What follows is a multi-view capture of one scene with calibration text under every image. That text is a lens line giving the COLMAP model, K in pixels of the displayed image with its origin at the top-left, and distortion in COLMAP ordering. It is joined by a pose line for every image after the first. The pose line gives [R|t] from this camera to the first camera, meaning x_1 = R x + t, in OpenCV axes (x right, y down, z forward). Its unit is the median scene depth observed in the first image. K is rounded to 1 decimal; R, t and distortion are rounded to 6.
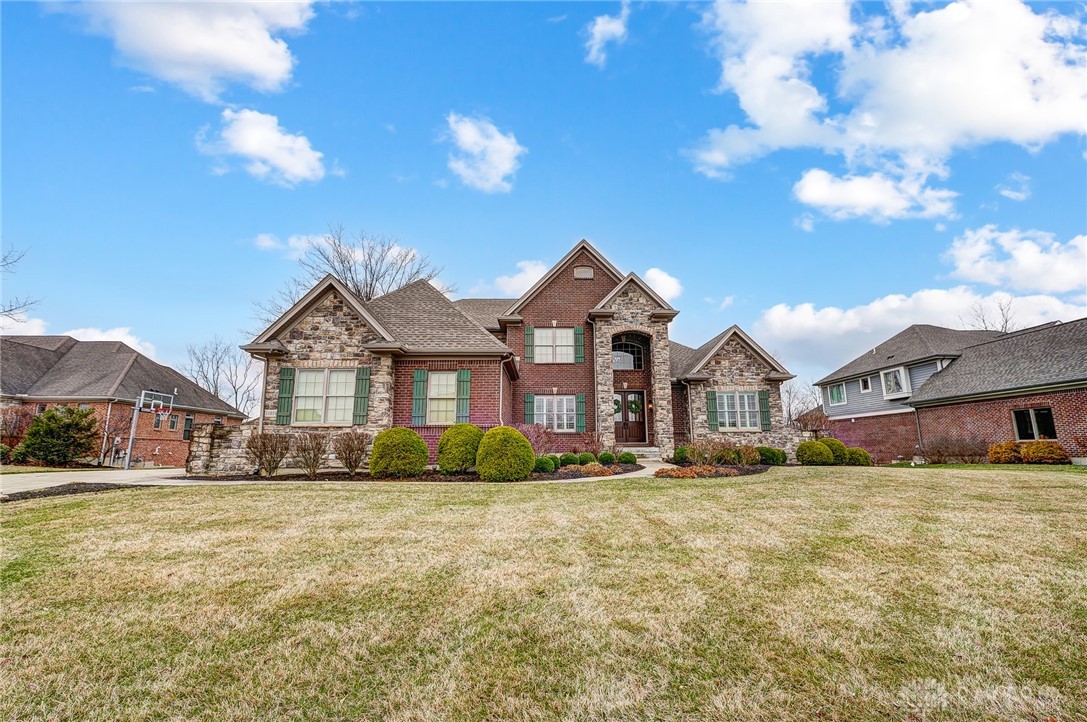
lens RADIAL K [[448.6, 0, 543.5], [0, 448.6, 361.0], [0, 0, 1]] dist [-0.027766, 0.002471]
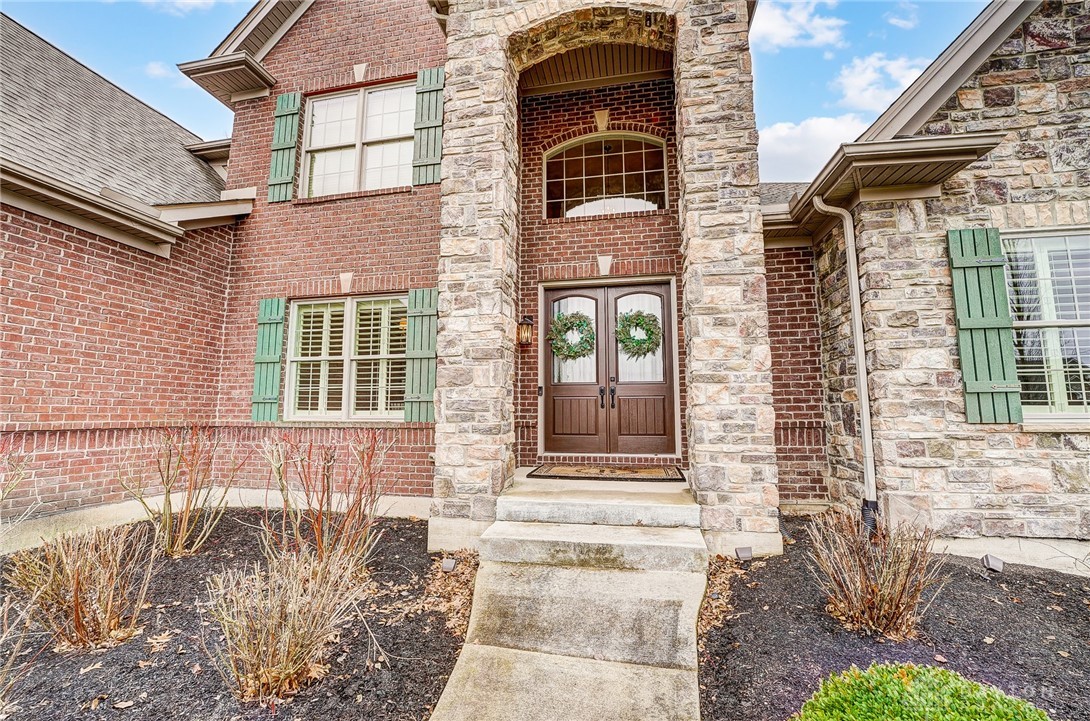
lens RADIAL K [[449.9, 0, 545.0], [0, 449.9, 360.5], [0, 0, 1]] dist [-0.027766, 0.002471]
pose [[0.980172, -0.019888, -0.197150, 0.304844], [0.034766, 0.996777, 0.072292, 0.144216], [0.195077, -0.077713, 0.977704, 1.043274]]
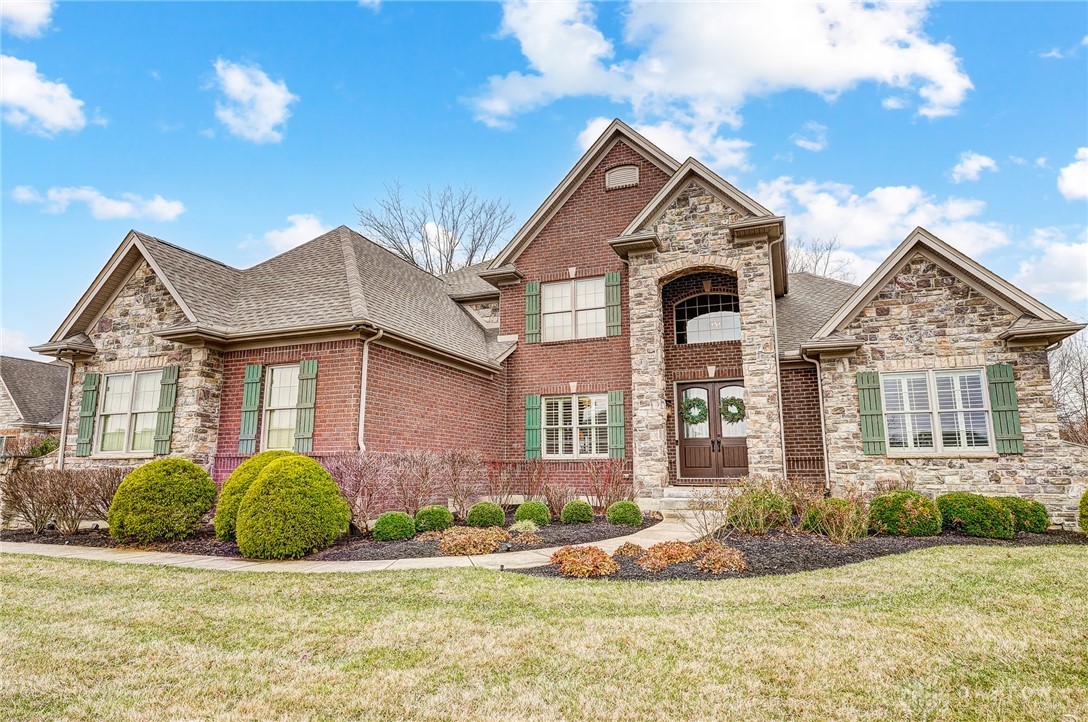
lens RADIAL K [[617.5, 0, 541.9], [0, 617.5, 362.8], [0, 0, 1]] dist [0.003071, 0.001171]
pose [[0.925385, -0.064430, -0.373511, 0.411859], [0.069813, 0.997560, 0.000887, 0.043978], [0.372543, -0.026896, 0.927625, 0.349683]]
